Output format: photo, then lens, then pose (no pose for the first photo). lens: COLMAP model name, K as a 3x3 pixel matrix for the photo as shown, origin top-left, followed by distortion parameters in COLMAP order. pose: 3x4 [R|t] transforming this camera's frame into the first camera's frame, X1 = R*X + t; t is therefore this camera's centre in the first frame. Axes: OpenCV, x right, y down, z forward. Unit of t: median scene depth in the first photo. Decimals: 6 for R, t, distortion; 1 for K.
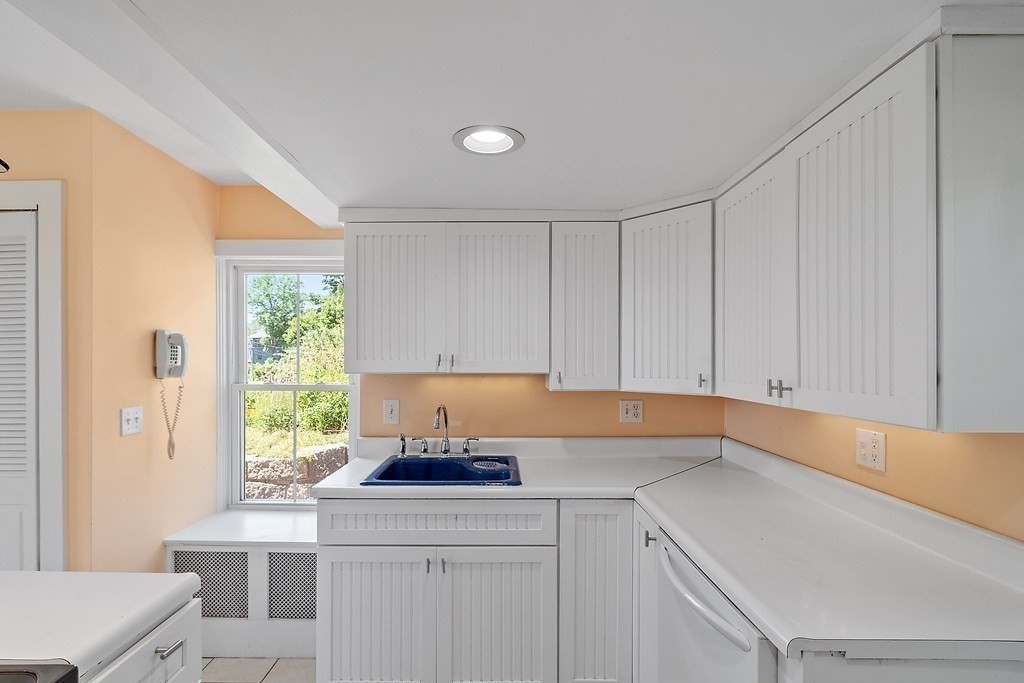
lens RADIAL K [[489.9, 0, 496.4], [0, 489.9, 355.2], [0, 0, 1]] dist [0.000069, -0.000677]
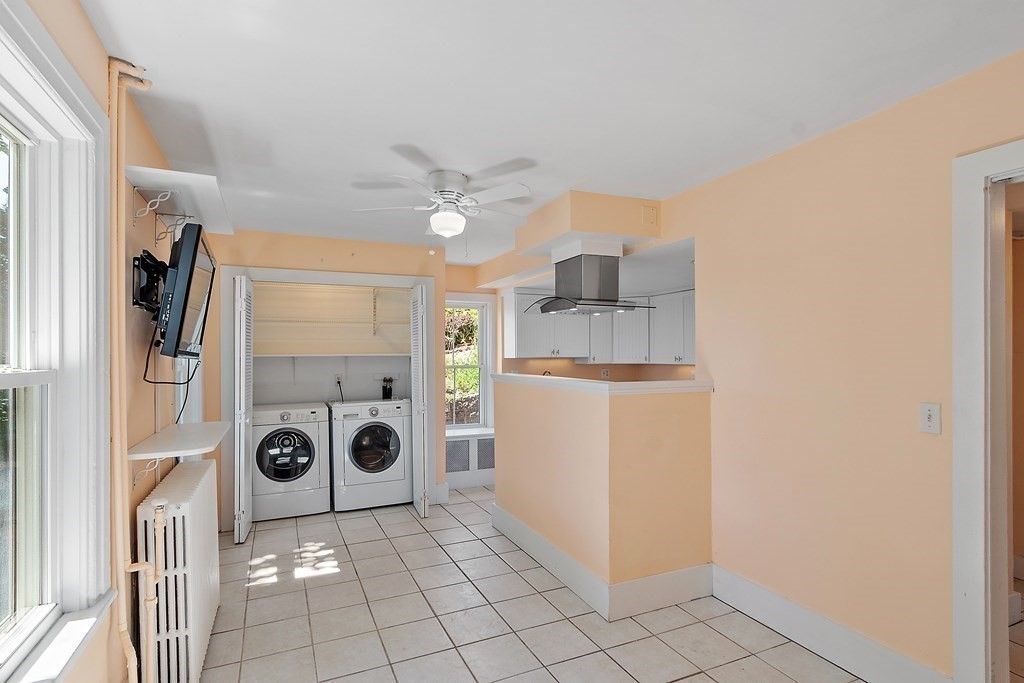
lens RADIAL K [[489.9, 0, 496.4], [0, 489.9, 355.2], [0, 0, 1]] dist [0.000069, -0.000677]
pose [[0.911810, -0.006637, 0.410558, -1.375960], [0.002710, 0.999945, 0.010147, 0.000012], [-0.410603, -0.008140, 0.911778, -1.117197]]
